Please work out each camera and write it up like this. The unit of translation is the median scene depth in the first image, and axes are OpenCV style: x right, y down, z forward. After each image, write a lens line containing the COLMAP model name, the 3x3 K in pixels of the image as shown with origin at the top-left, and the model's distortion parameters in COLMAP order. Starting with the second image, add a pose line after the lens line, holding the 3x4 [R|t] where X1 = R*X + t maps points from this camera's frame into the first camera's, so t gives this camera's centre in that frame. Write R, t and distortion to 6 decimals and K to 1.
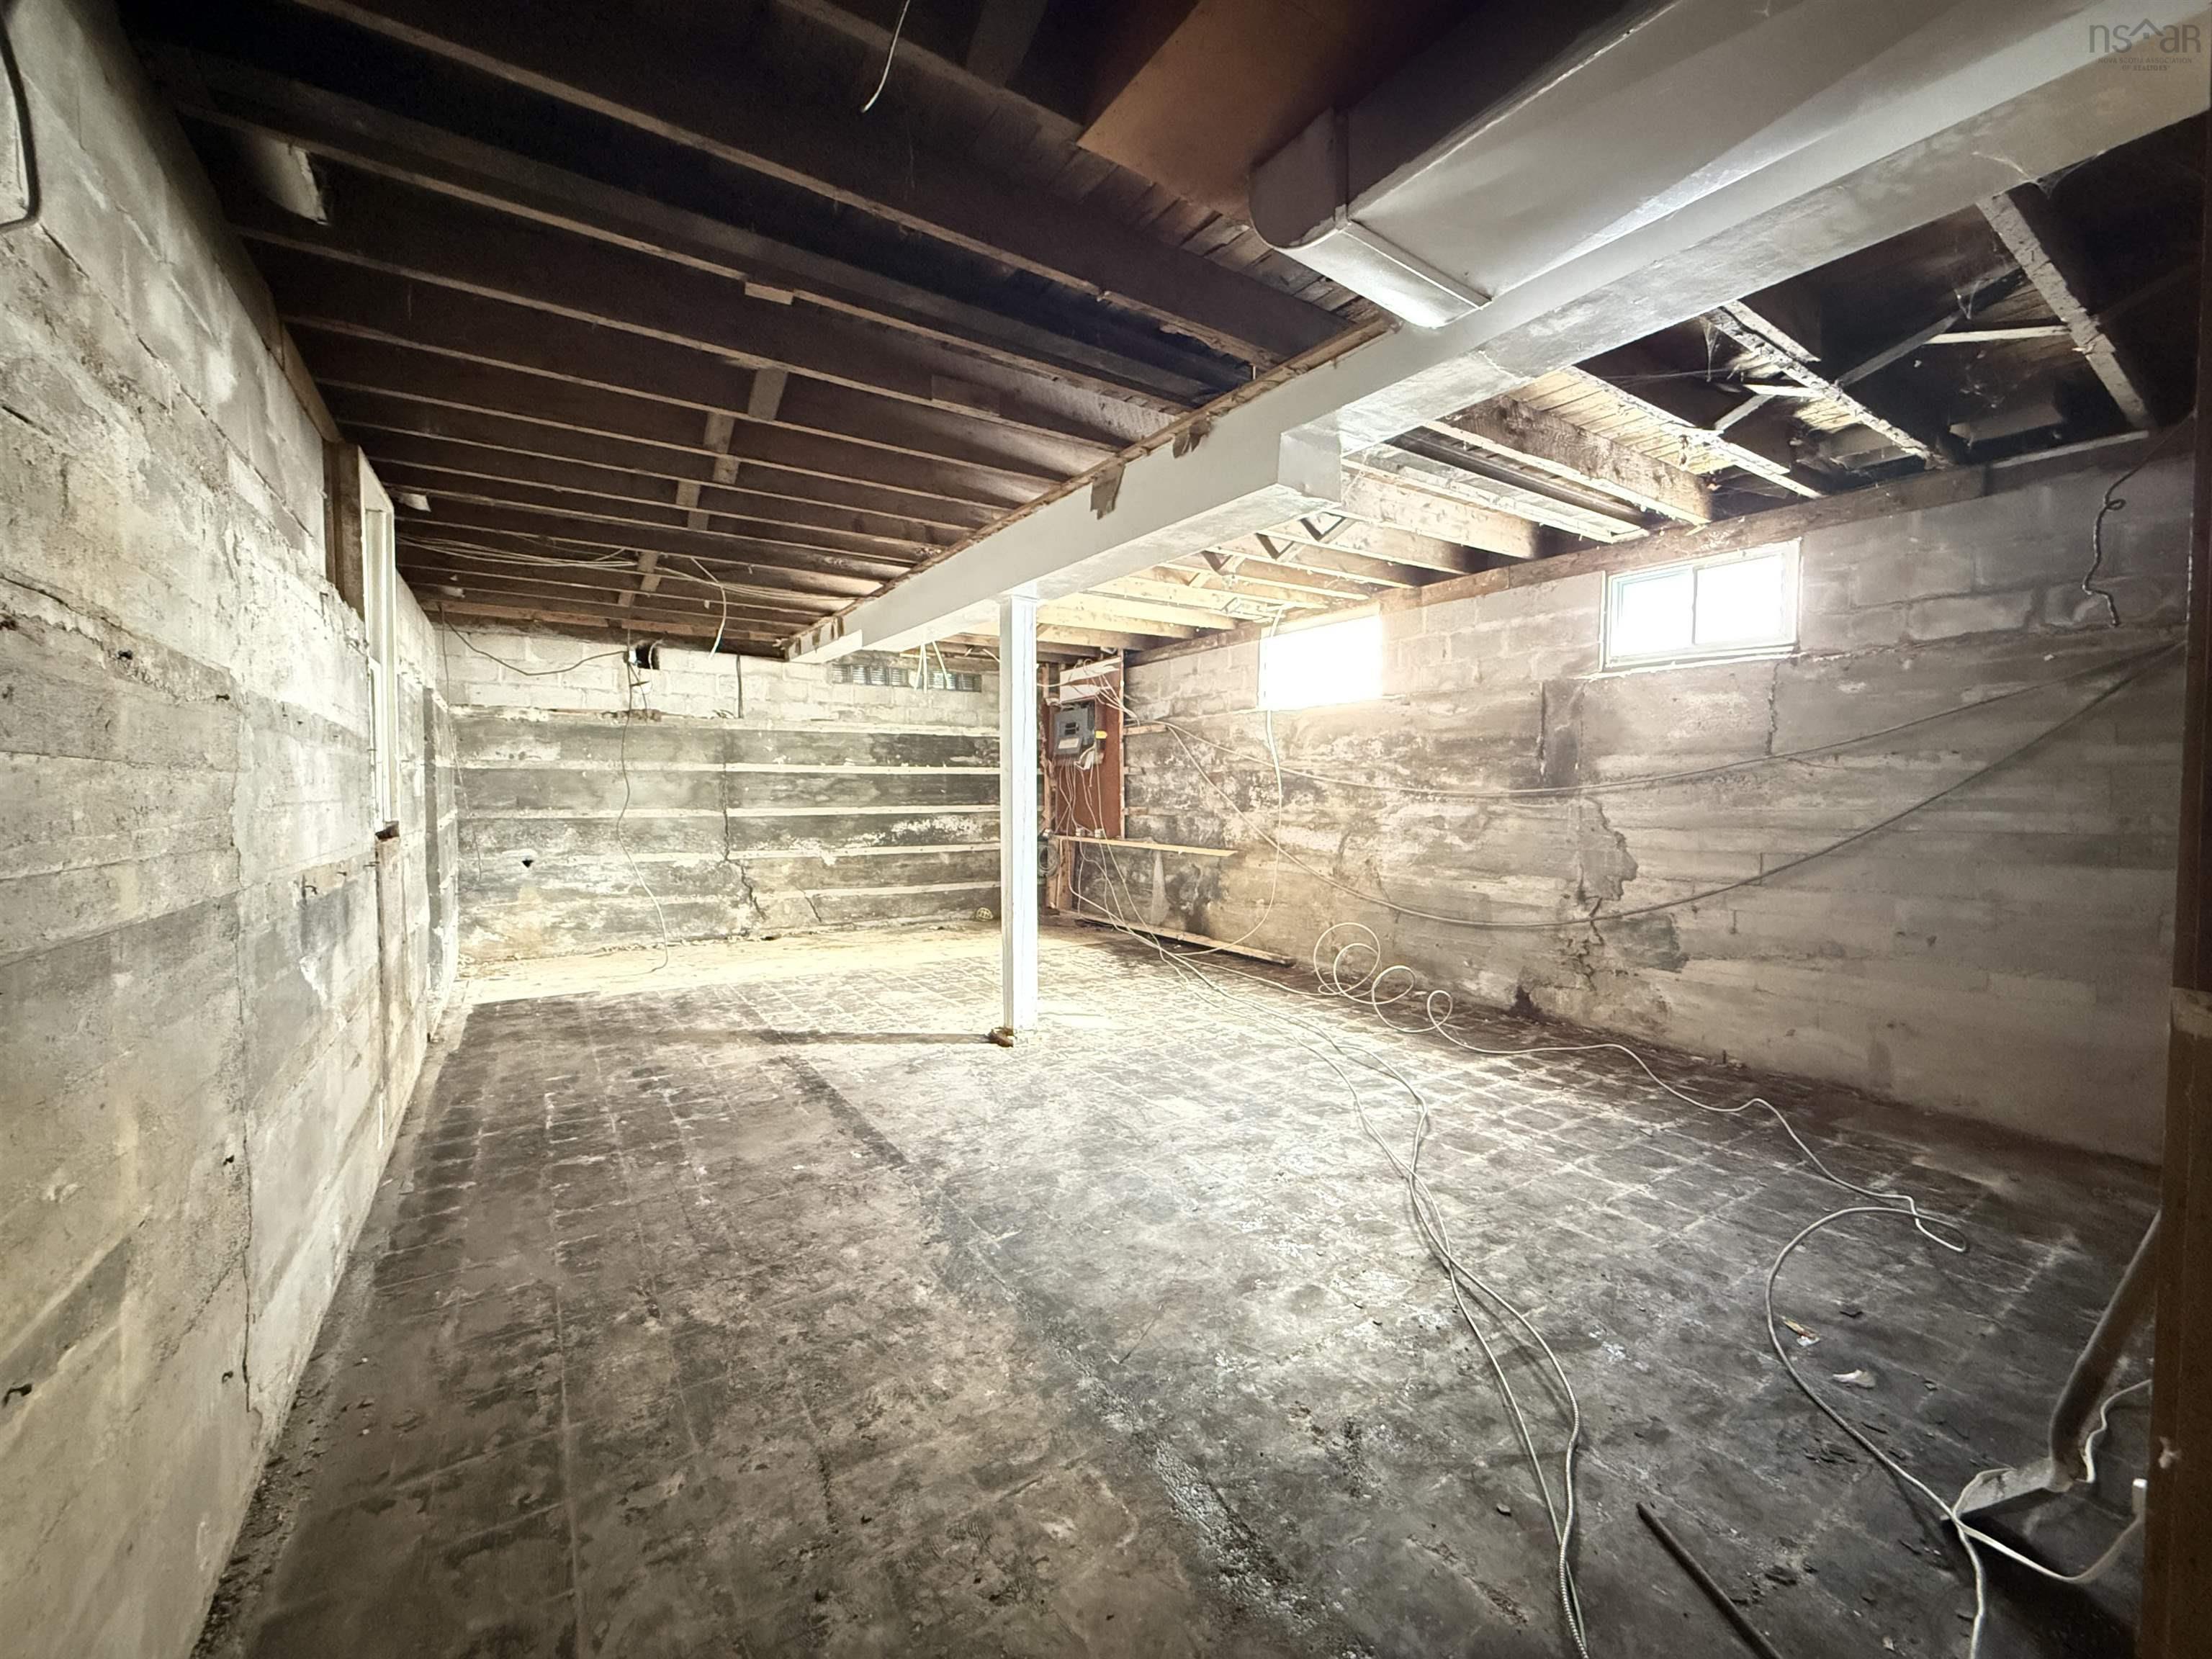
lens RADIAL K [[878.4, 0, 1102.7], [0, 878.4, 827.4], [0, 0, 1]] dist [0.000701, -0.000314]
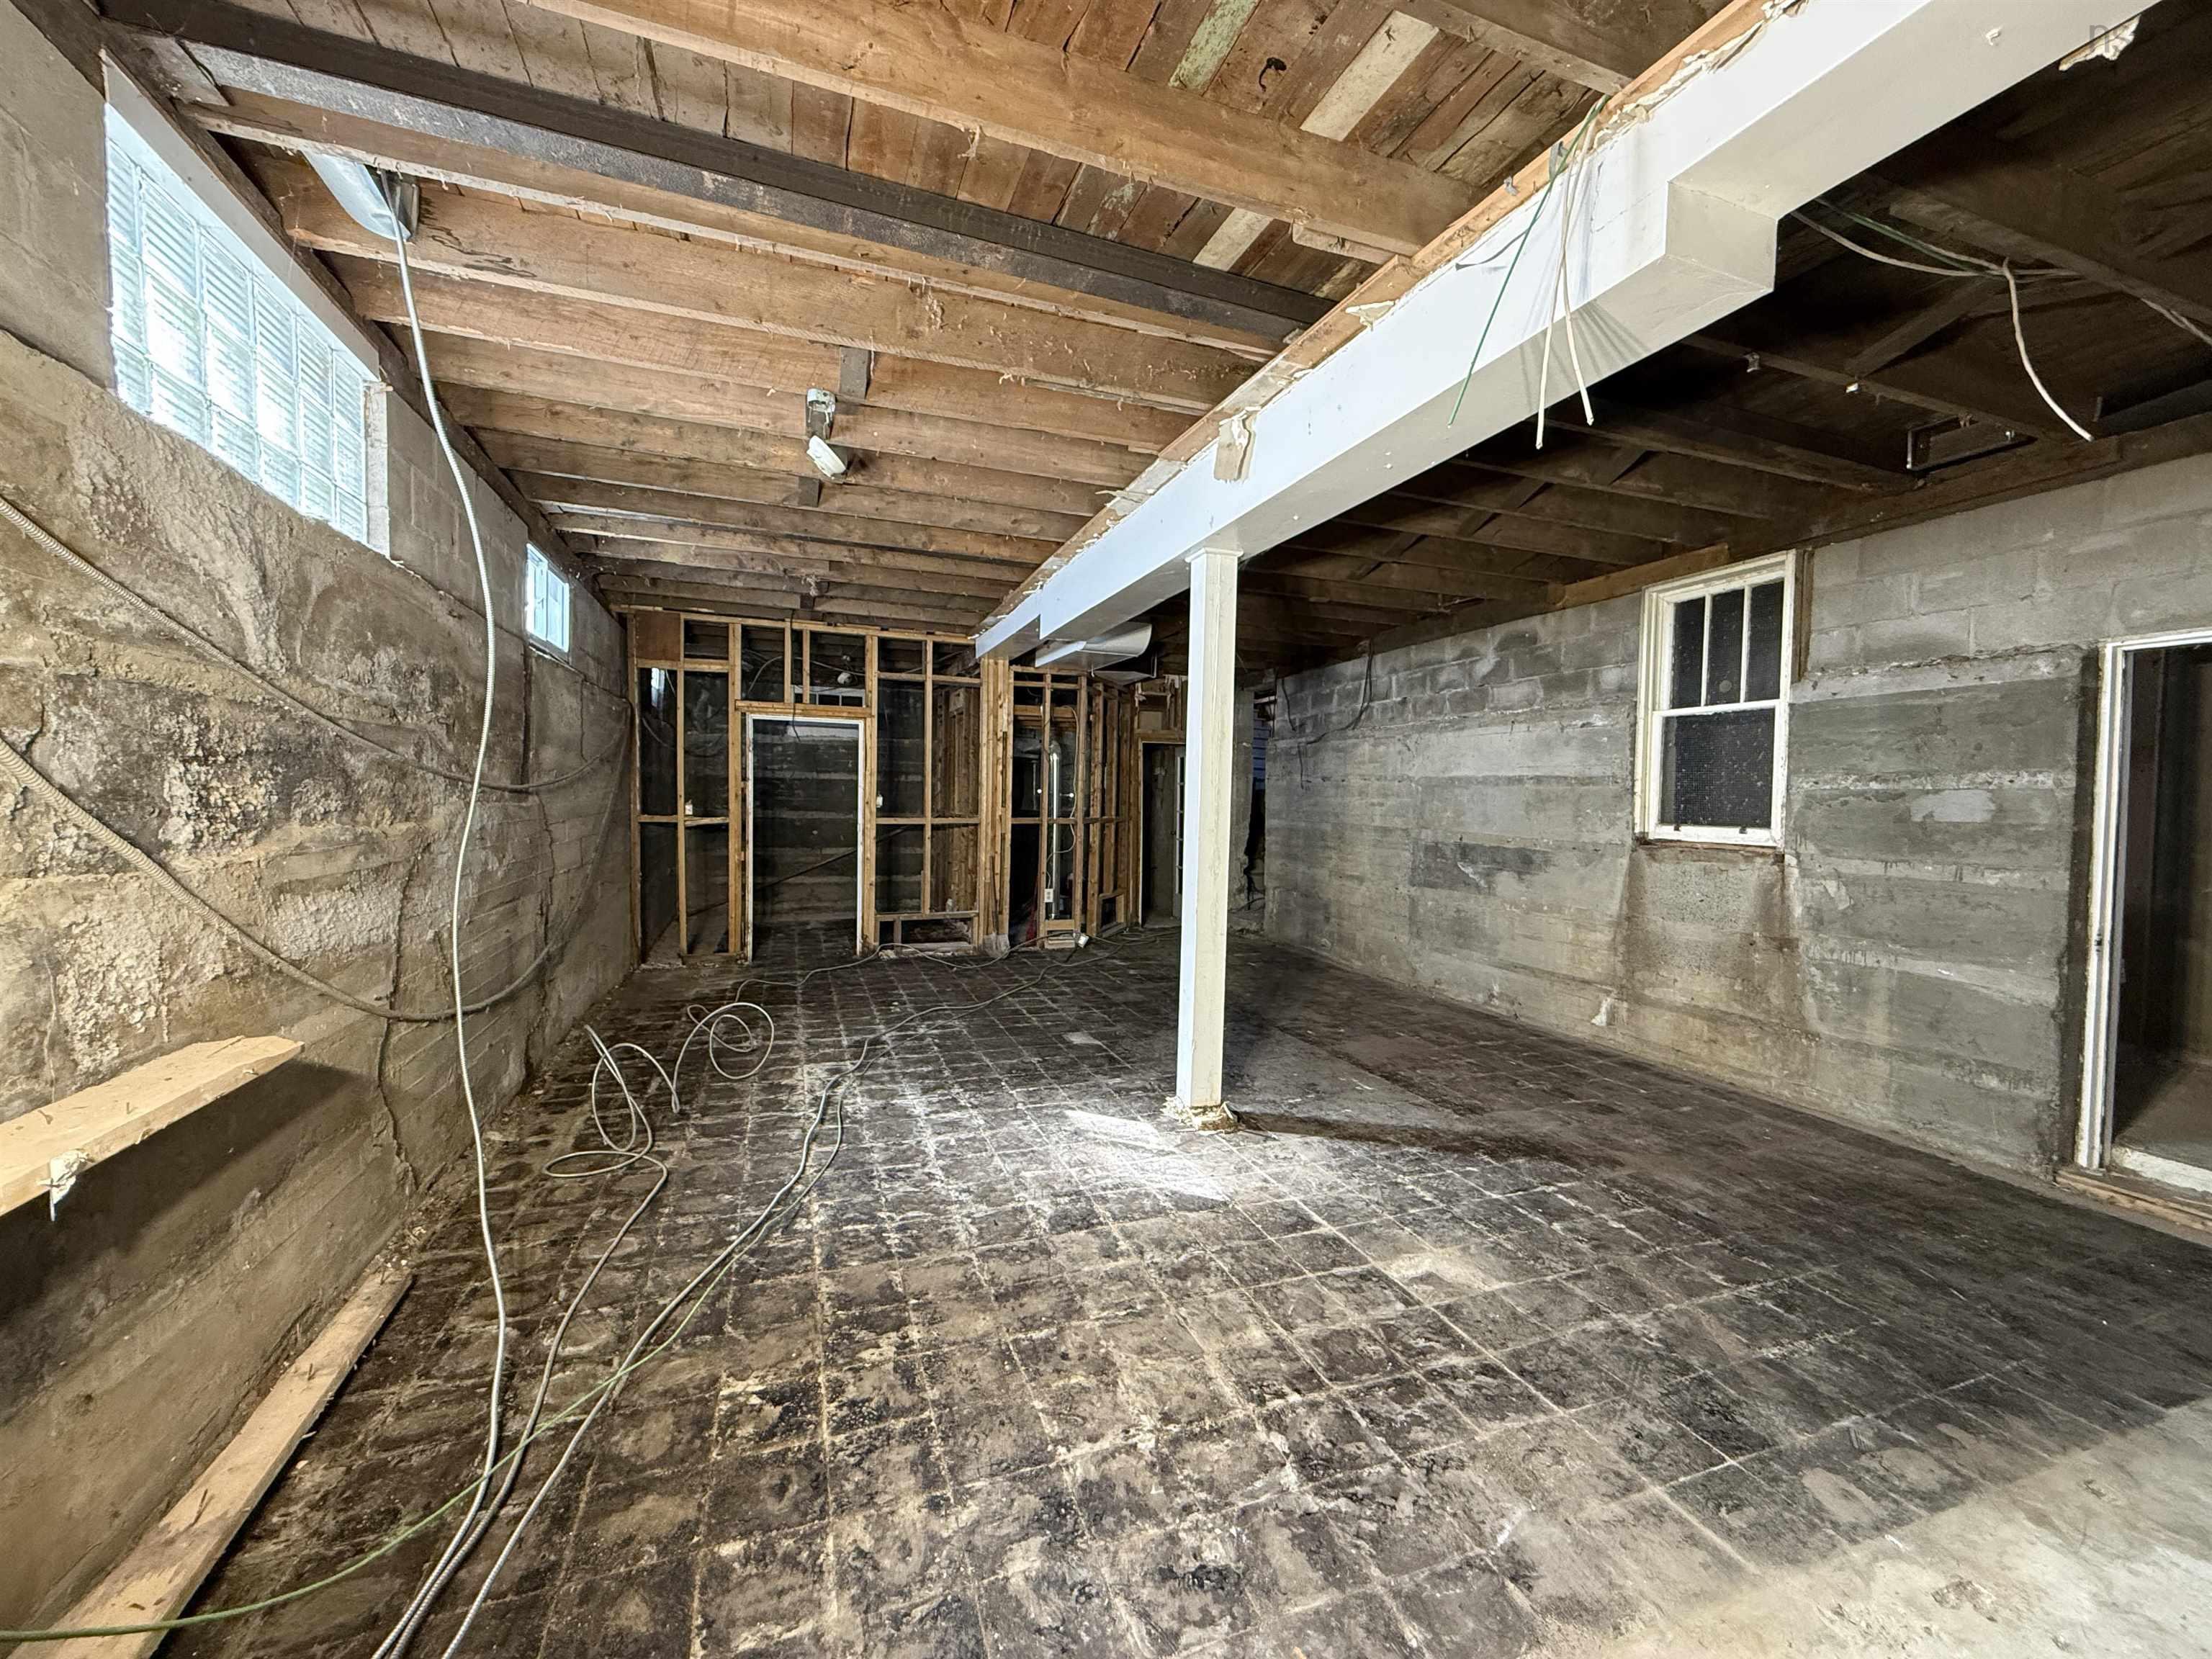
lens RADIAL K [[878.4, 0, 1102.7], [0, 878.4, 827.4], [0, 0, 1]] dist [0.000701, -0.000314]
pose [[-0.972507, -0.028921, 0.231071, -0.119895], [-0.011734, 0.997084, 0.075410, -0.047763], [-0.232578, 0.070625, -0.970010, 1.144987]]
